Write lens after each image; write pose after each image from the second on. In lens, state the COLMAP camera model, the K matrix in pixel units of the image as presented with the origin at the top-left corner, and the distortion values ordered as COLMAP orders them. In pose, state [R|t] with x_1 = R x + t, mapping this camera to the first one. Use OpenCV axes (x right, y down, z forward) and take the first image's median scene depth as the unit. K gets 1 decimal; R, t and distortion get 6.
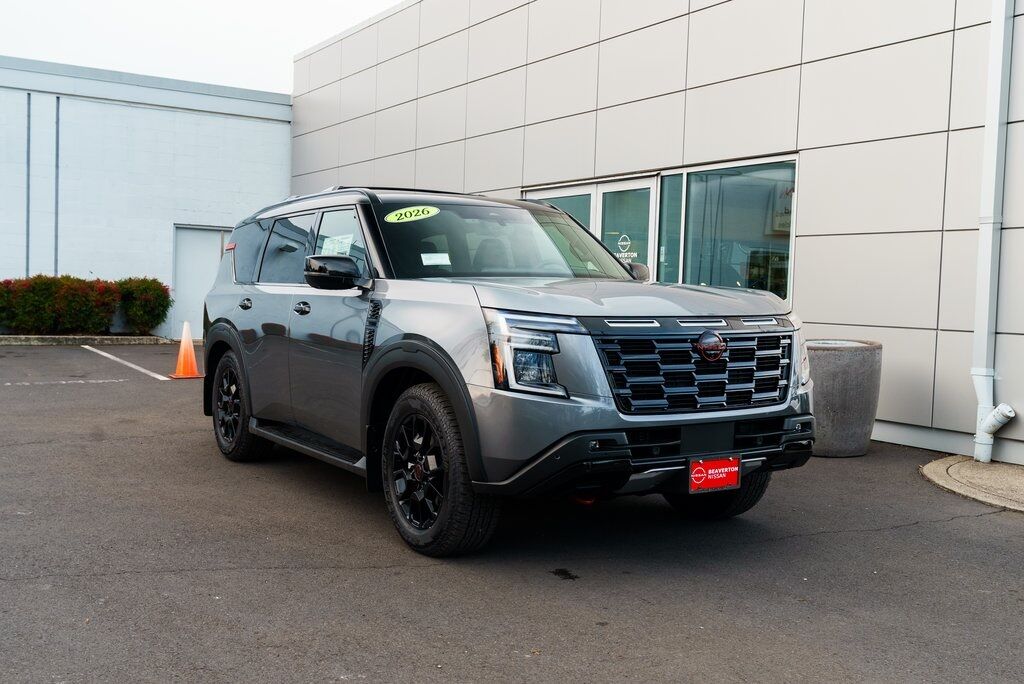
lens RADIAL K [[1072.5, 0, 509.0], [0, 1072.5, 338.5], [0, 0, 1]] dist [-0.016979, 0.000000]
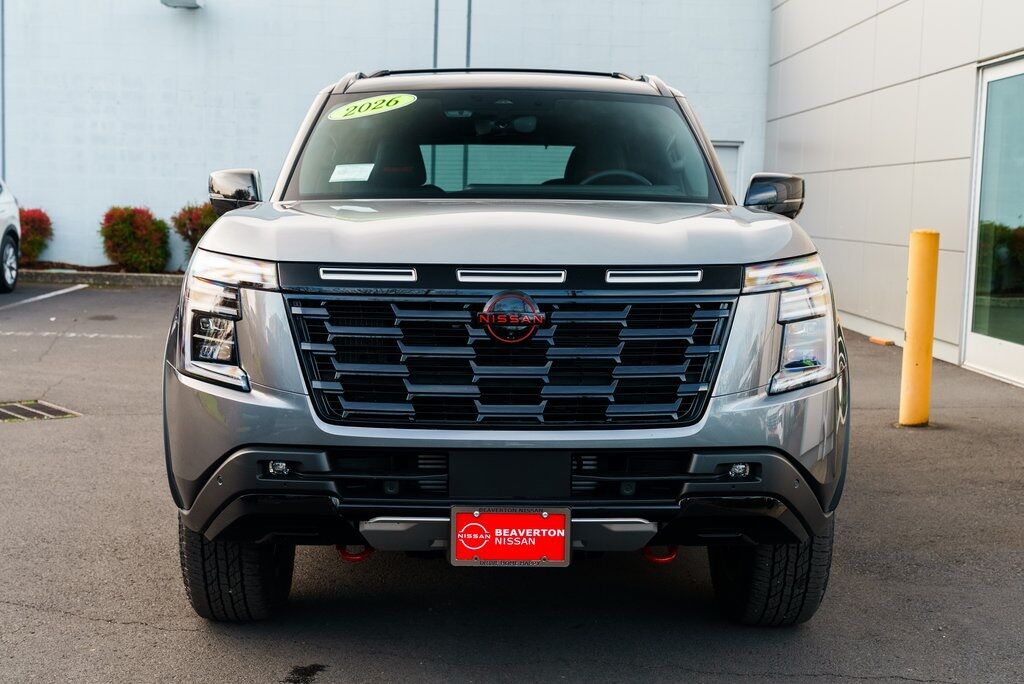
lens RADIAL K [[1432.3, 0, 512.5], [0, 1432.3, 343.4], [0, 0, 1]] dist [0.023163, 0.000000]
pose [[0.859192, 0.044250, -0.509737, 0.590656], [-0.025384, 0.998713, 0.043910, -0.012939], [0.511024, -0.024788, 0.859209, 0.339086]]
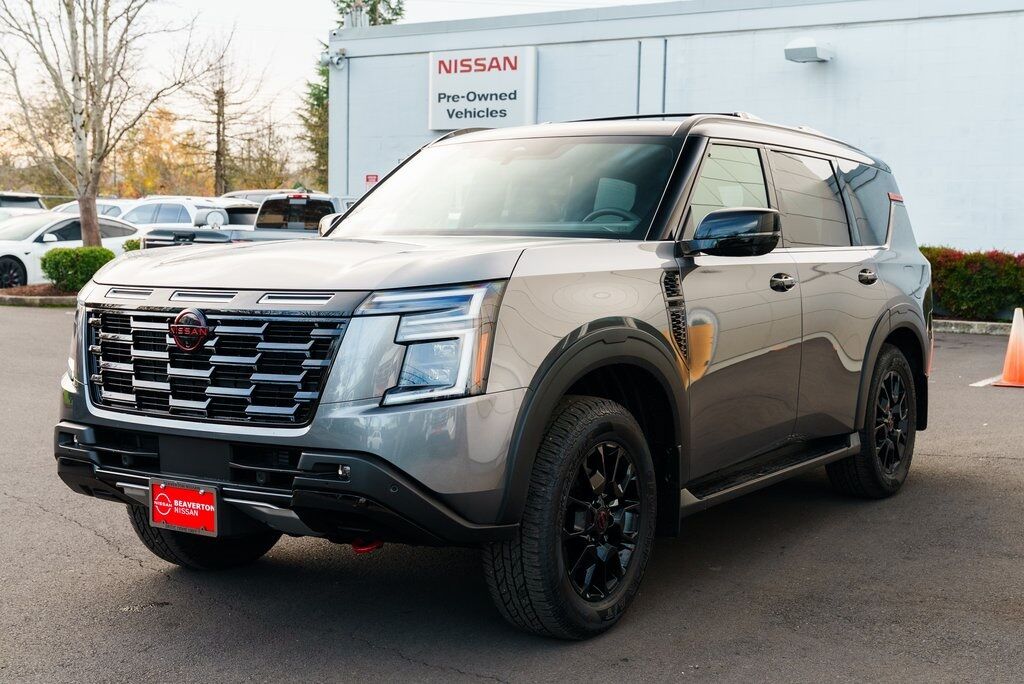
lens RADIAL K [[1392.5, 0, 514.0], [0, 1392.5, 346.0], [0, 0, 1]] dist [0.007053, 0.000000]
pose [[0.415447, 0.054456, -0.907986, 1.134496], [-0.045810, 0.998192, 0.038906, -0.028060], [0.908463, 0.025431, 0.417191, 0.818254]]
